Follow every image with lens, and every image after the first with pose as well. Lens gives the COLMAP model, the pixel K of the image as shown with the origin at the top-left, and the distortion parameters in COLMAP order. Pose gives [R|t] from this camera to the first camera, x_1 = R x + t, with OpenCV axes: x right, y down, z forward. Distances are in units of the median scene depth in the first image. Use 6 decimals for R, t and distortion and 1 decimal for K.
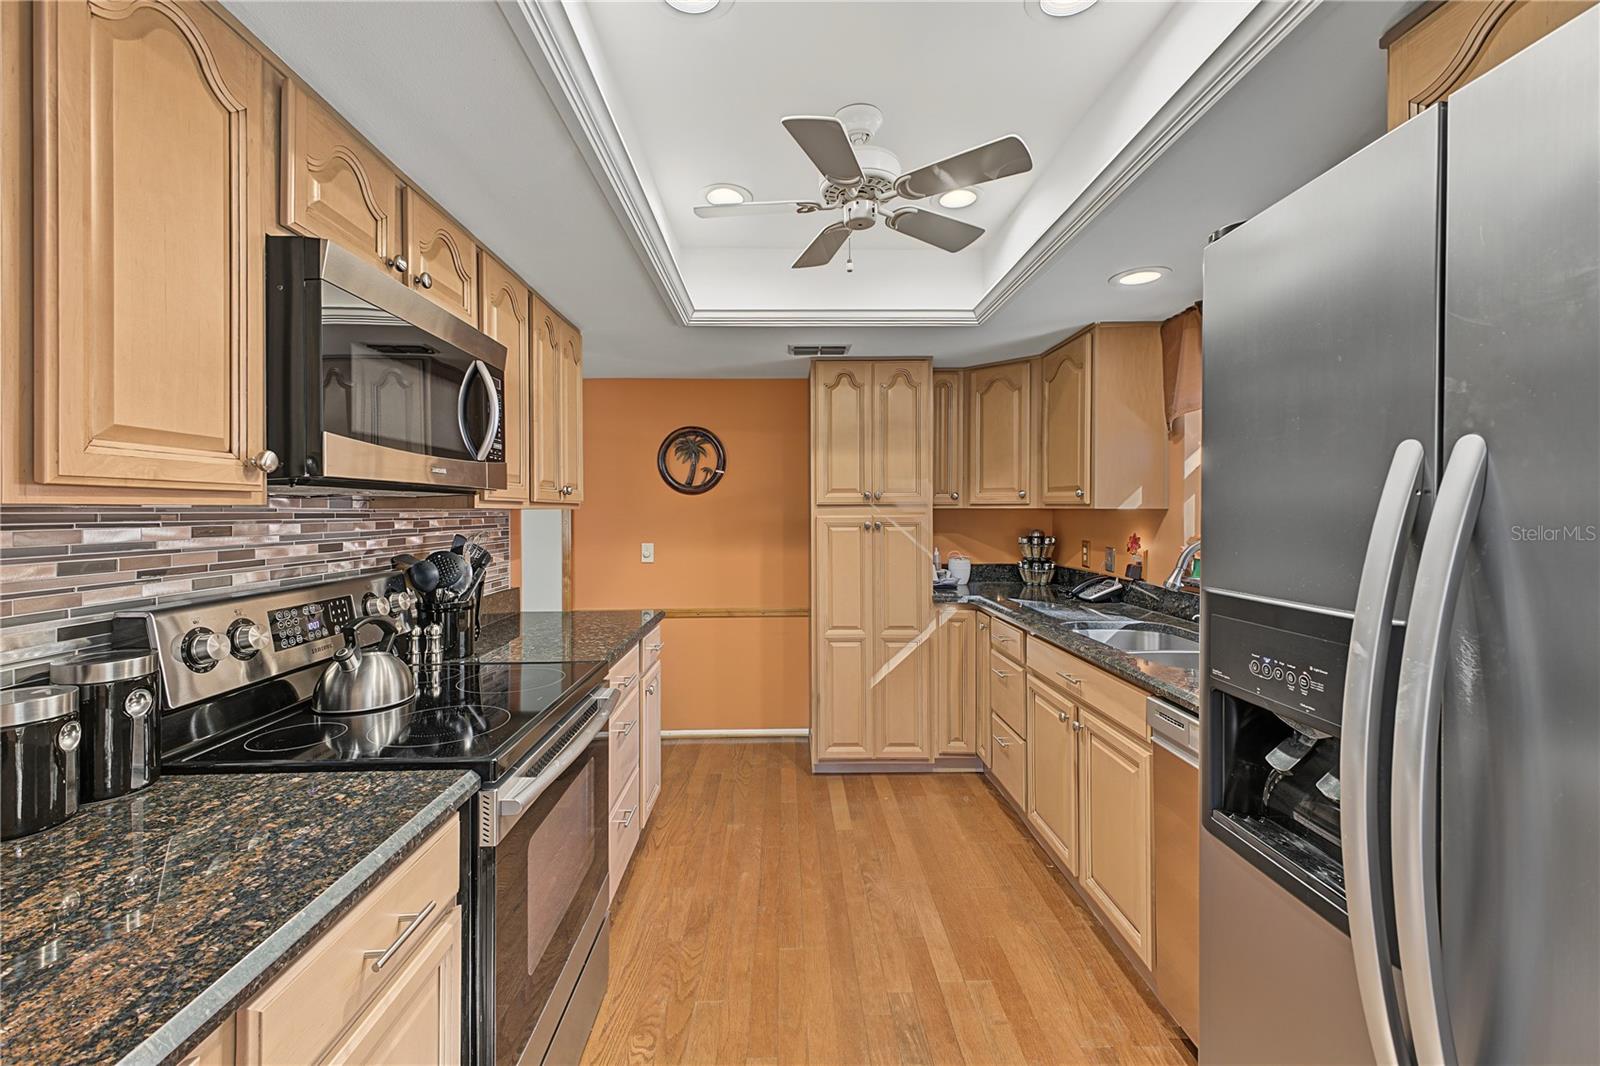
lens RADIAL K [[674.6, 0, 794.2], [0, 674.6, 511.8], [0, 0, 1]] dist [0.016576, -0.000312]
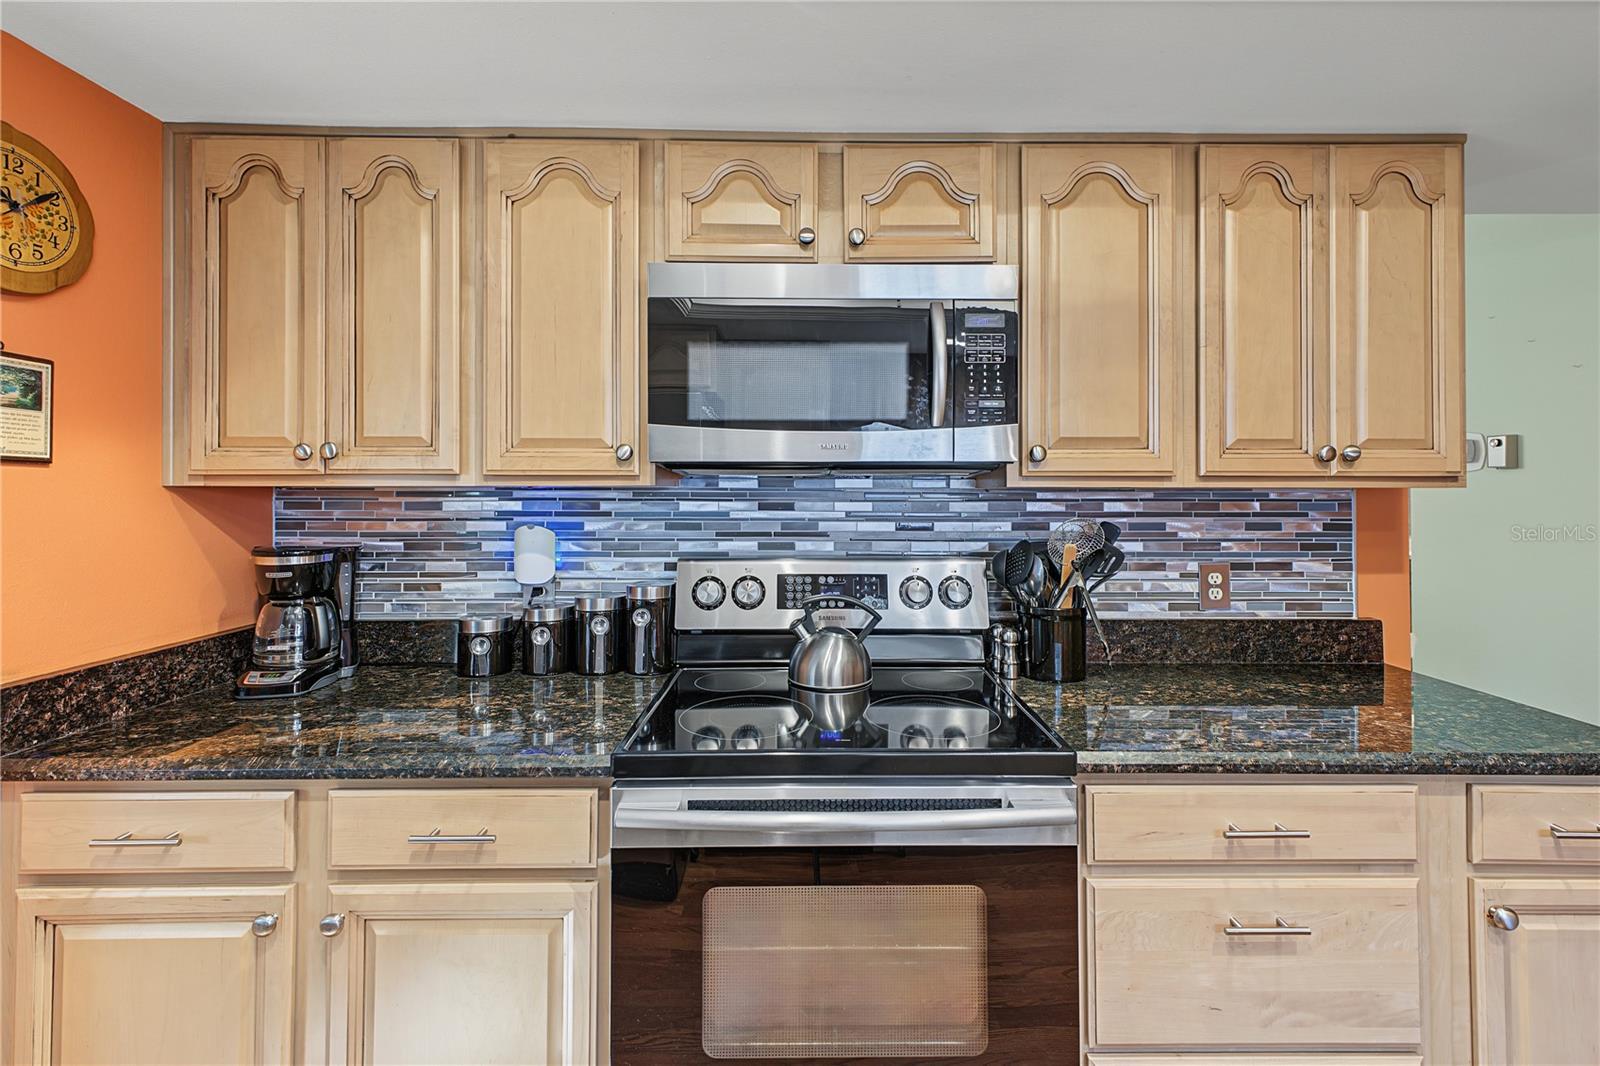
lens RADIAL K [[684.9, 0, 806.2], [0, 684.9, 484.8], [0, 0, 1]] dist [-0.000298, -0.000286]
pose [[-0.007513, -0.006011, -0.999954, 0.178572], [-0.003233, 0.999977, -0.005987, -0.001494], [0.999967, 0.003187, -0.007533, 0.445326]]
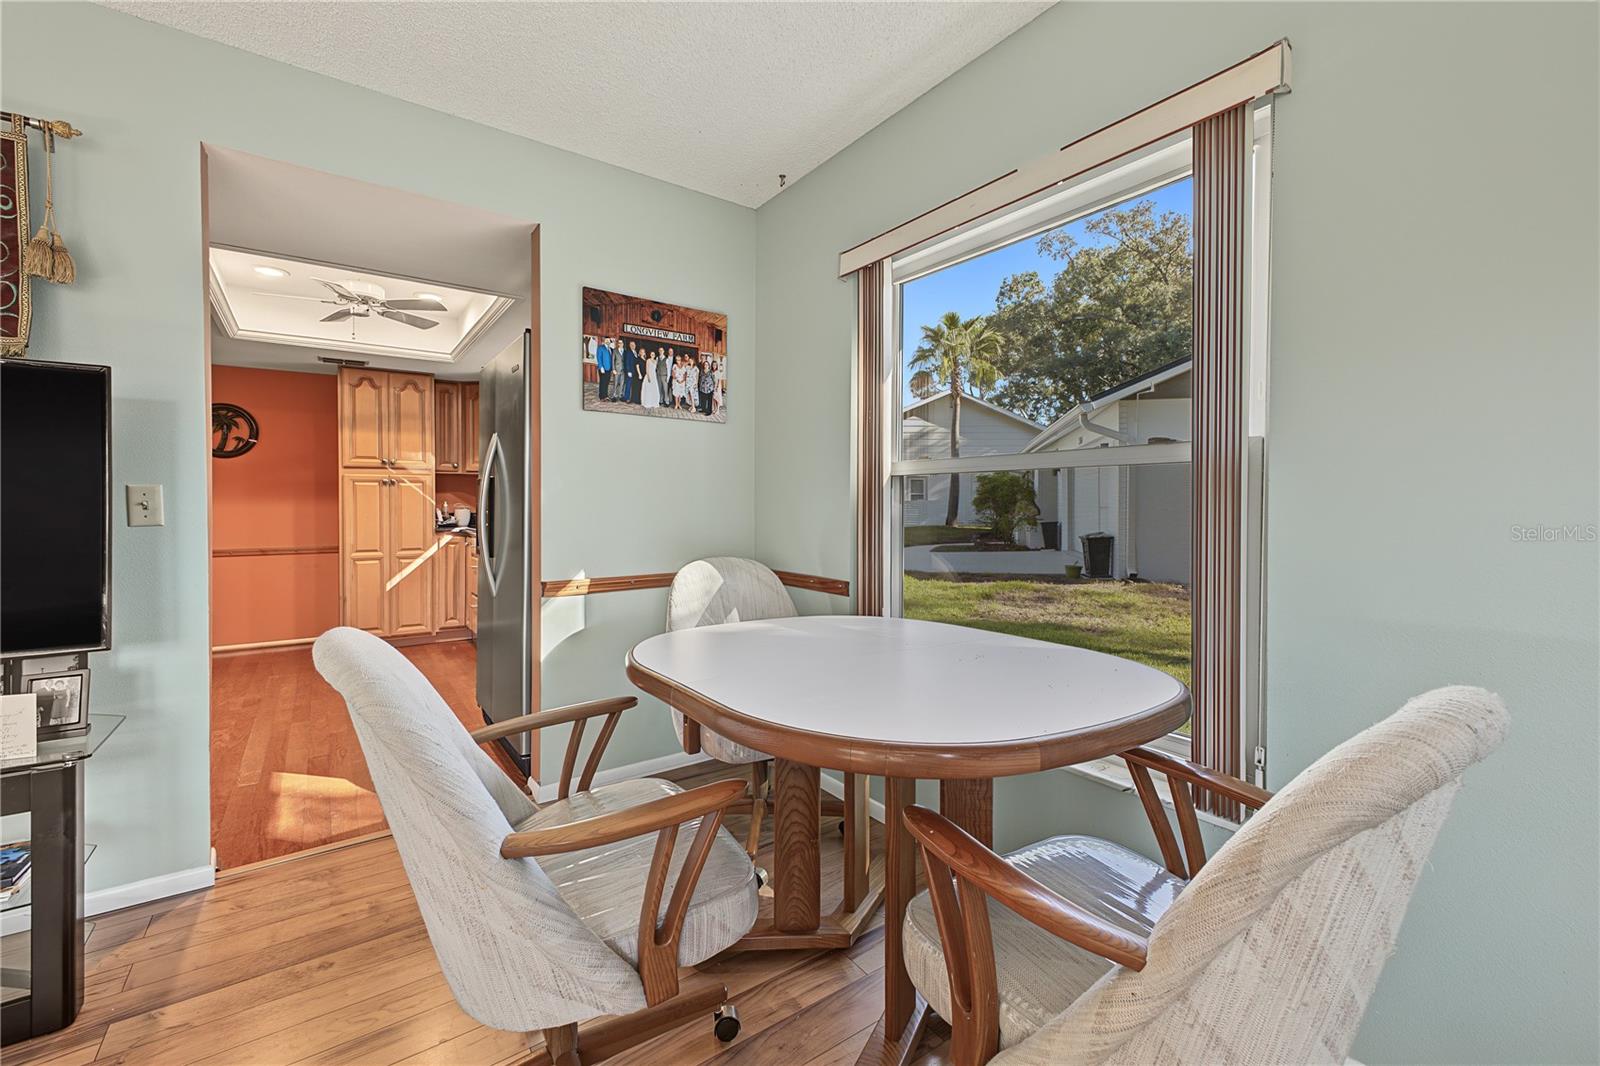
lens RADIAL K [[674.6, 0, 794.2], [0, 674.6, 511.8], [0, 0, 1]] dist [0.016576, -0.000312]
pose [[0.828070, -0.003734, 0.560613, 0.016876], [-0.001639, 0.999957, 0.009082, 0.071940], [-0.560623, -0.008439, 0.828028, -0.753474]]
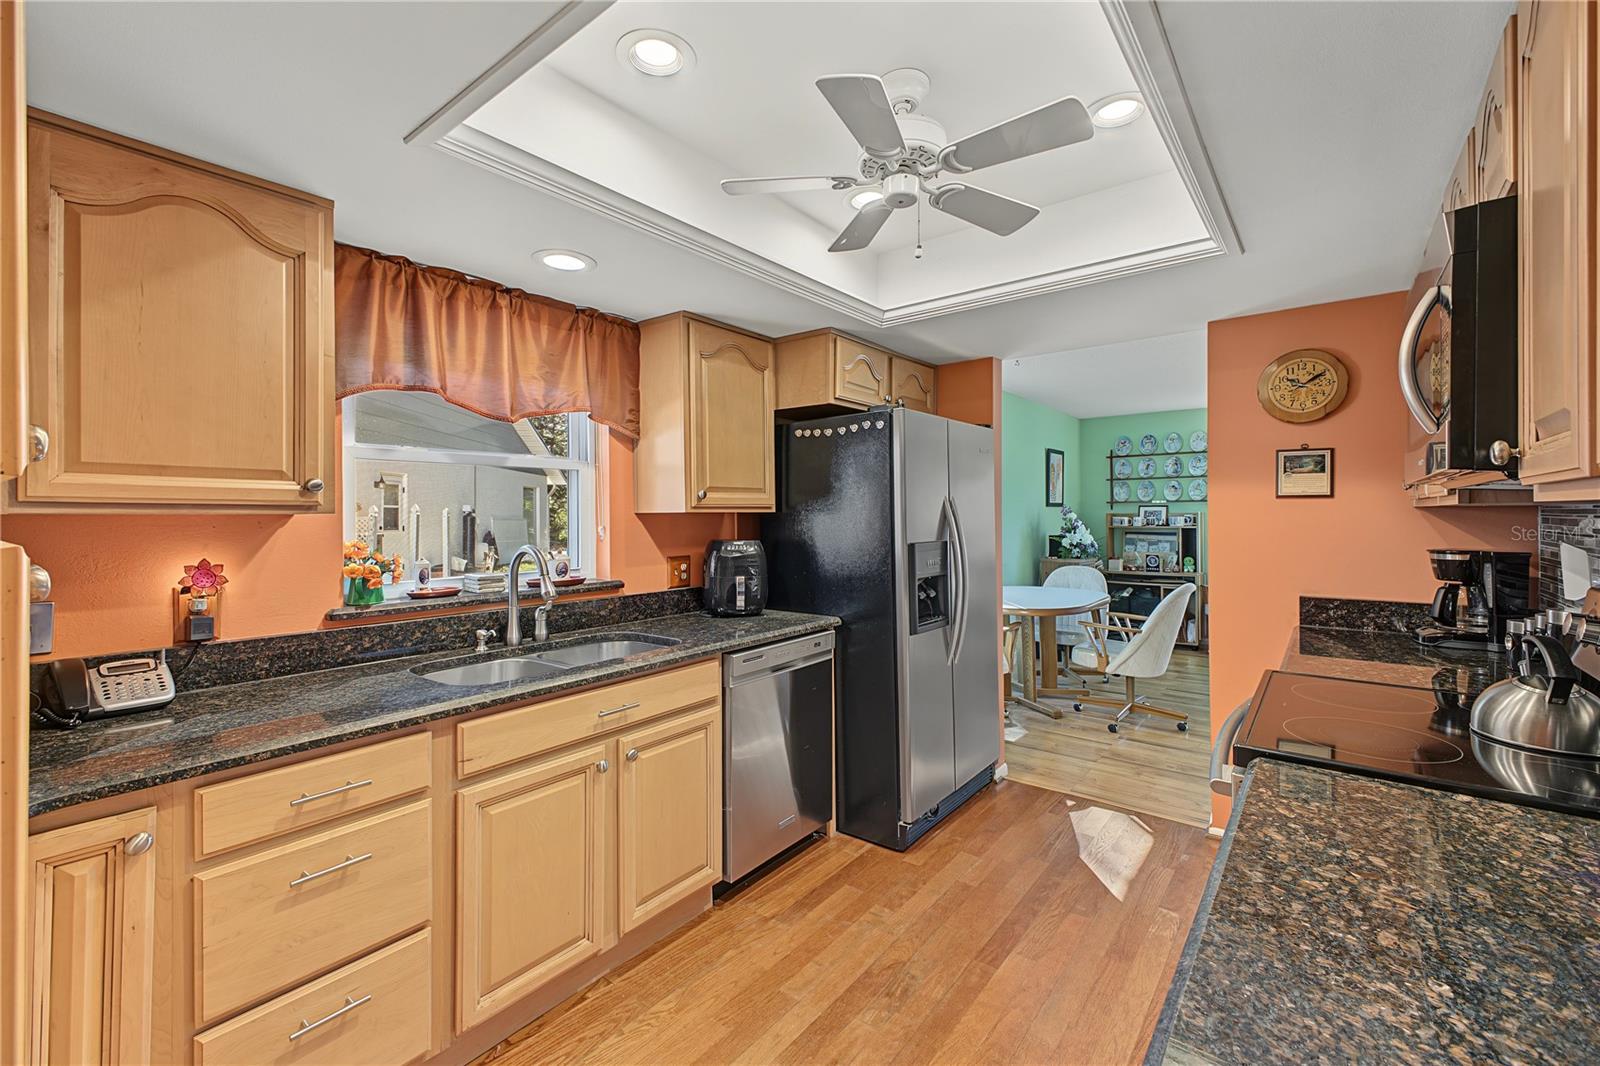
lens RADIAL K [[674.6, 0, 794.2], [0, 674.6, 511.8], [0, 0, 1]] dist [0.016576, -0.000312]
pose [[-0.769115, 0.009054, 0.639046, -0.209273], [0.009401, 0.999952, -0.002853, -0.000727], [-0.639041, 0.003813, -0.769163, 1.011827]]
